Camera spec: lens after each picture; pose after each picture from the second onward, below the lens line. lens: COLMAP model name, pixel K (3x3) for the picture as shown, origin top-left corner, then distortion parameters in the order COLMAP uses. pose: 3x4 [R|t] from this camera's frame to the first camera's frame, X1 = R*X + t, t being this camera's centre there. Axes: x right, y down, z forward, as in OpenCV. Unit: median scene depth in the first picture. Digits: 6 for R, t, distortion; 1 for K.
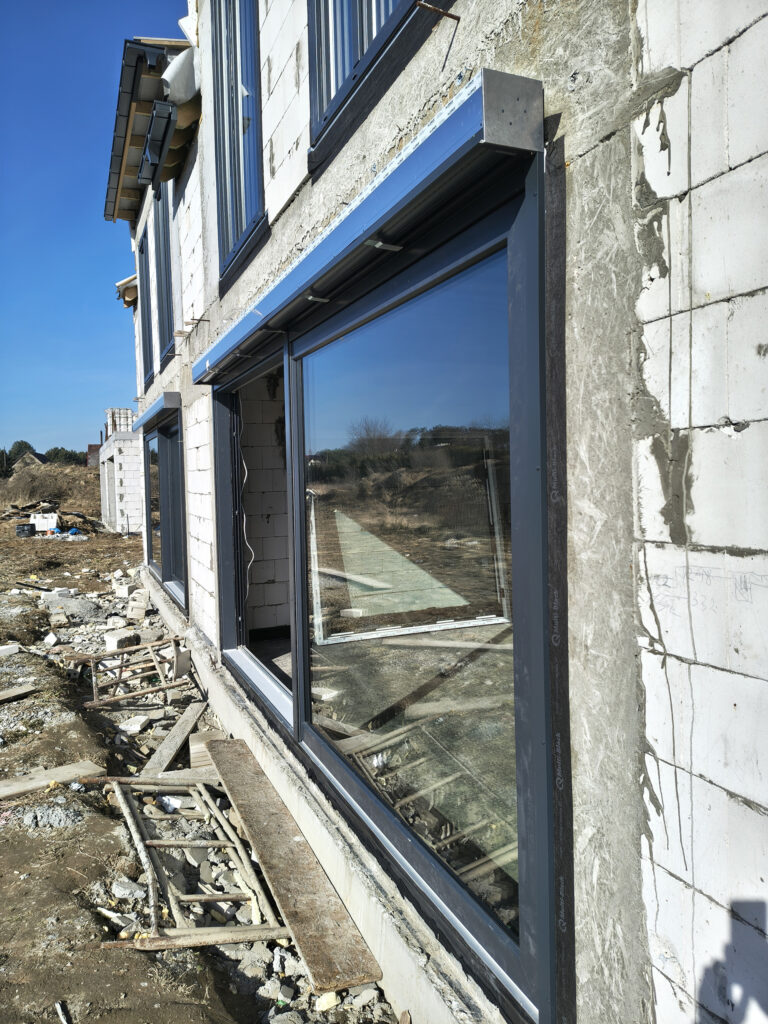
lens RADIAL K [[707.5, 0, 376.6], [0, 707.5, 501.0], [0, 0, 1]] dist [0.035804, -0.037892]
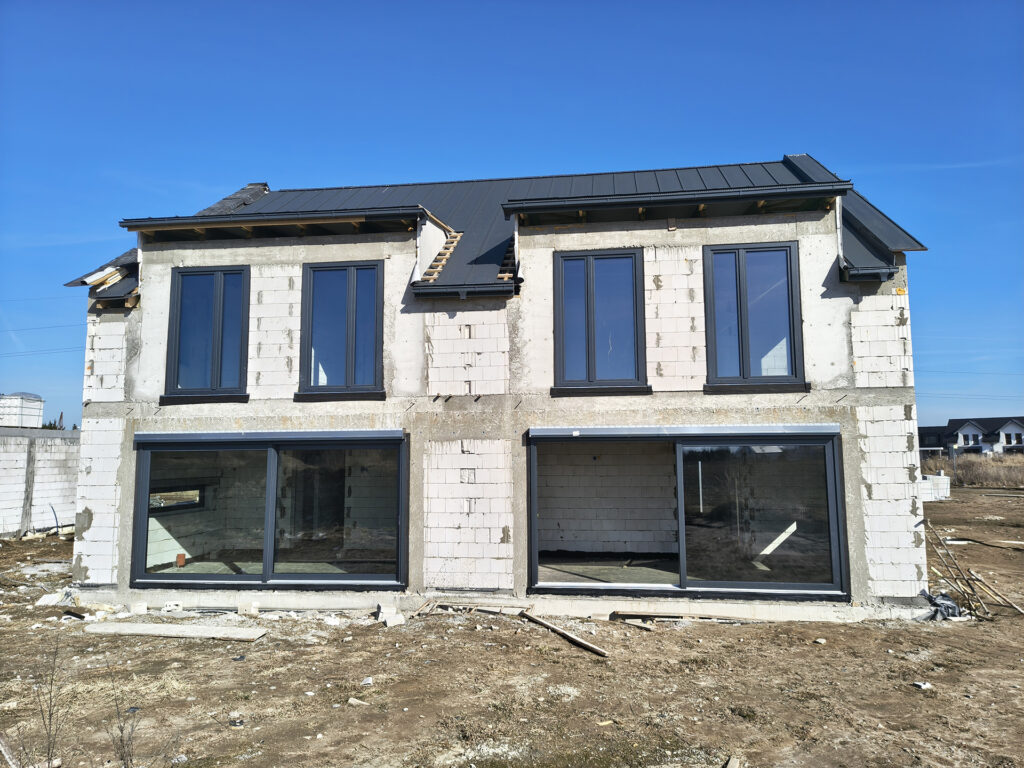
lens RADIAL K [[707.5, 0, 513.0], [0, 707.5, 384.5], [0, 0, 1]] dist [0.035804, -0.037892]
pose [[0.499309, 0.121256, 0.857897, -3.700459], [0.024647, 0.987770, -0.153957, -0.032910], [-0.866073, 0.098016, 0.490214, 0.227029]]
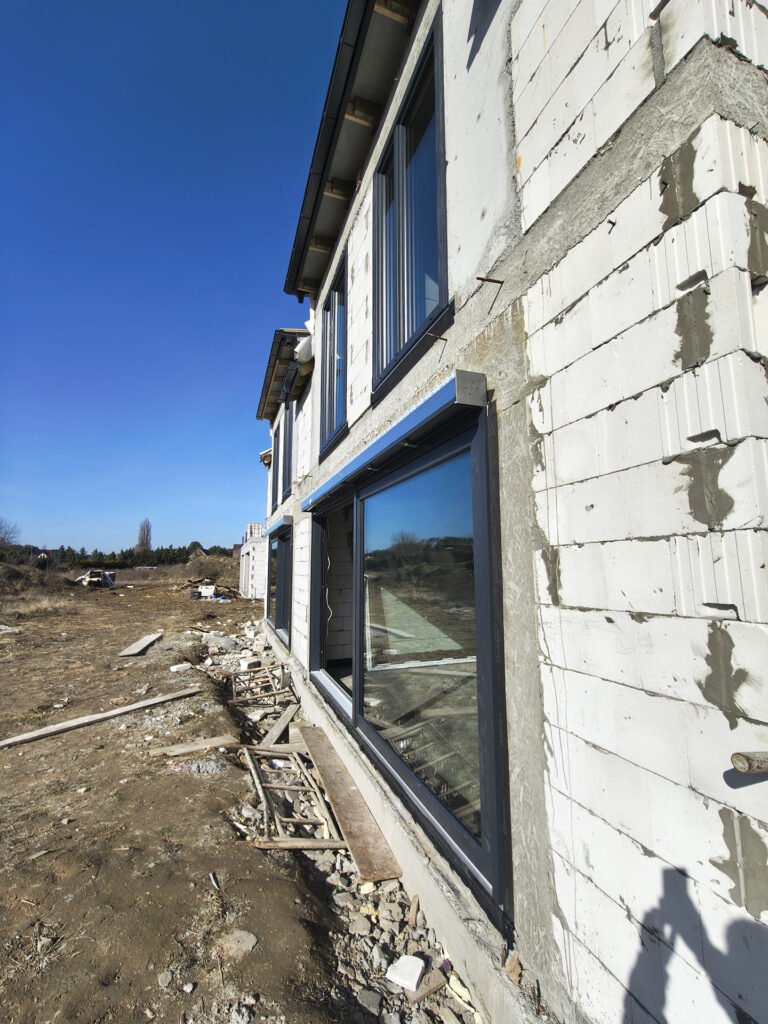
lens RADIAL K [[440.8, 0, 385.4], [0, 440.8, 510.9], [0, 0, 1]] dist [-0.007037, 0.001473]
pose [[0.998444, 0.013830, -0.054030, 0.011189], [-0.022341, 0.986821, -0.160264, 0.004604], [0.051102, 0.161222, 0.985594, -0.114198]]
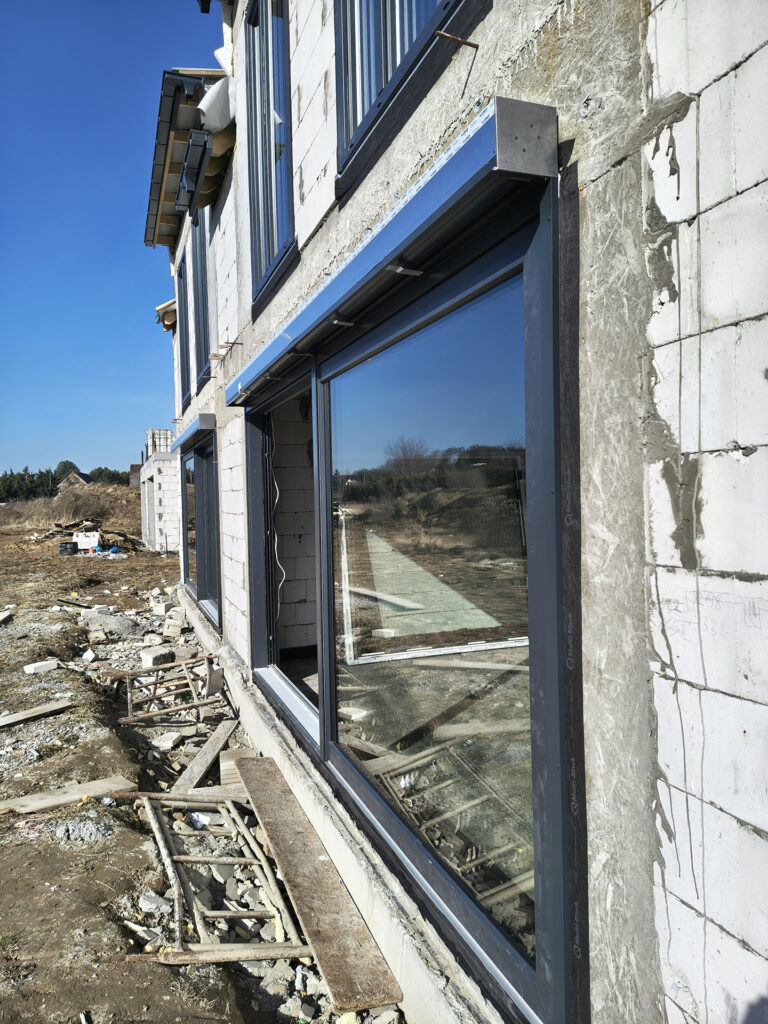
lens RADIAL K [[707.5, 0, 380.6], [0, 707.5, 513.0], [0, 0, 1]] dist [0.035804, -0.037892]
pose [[0.998920, 0.002645, -0.046379, 0.018859], [-0.003150, 0.999937, -0.010805, -0.002431], [0.046348, 0.010940, 0.998865, -0.006753]]
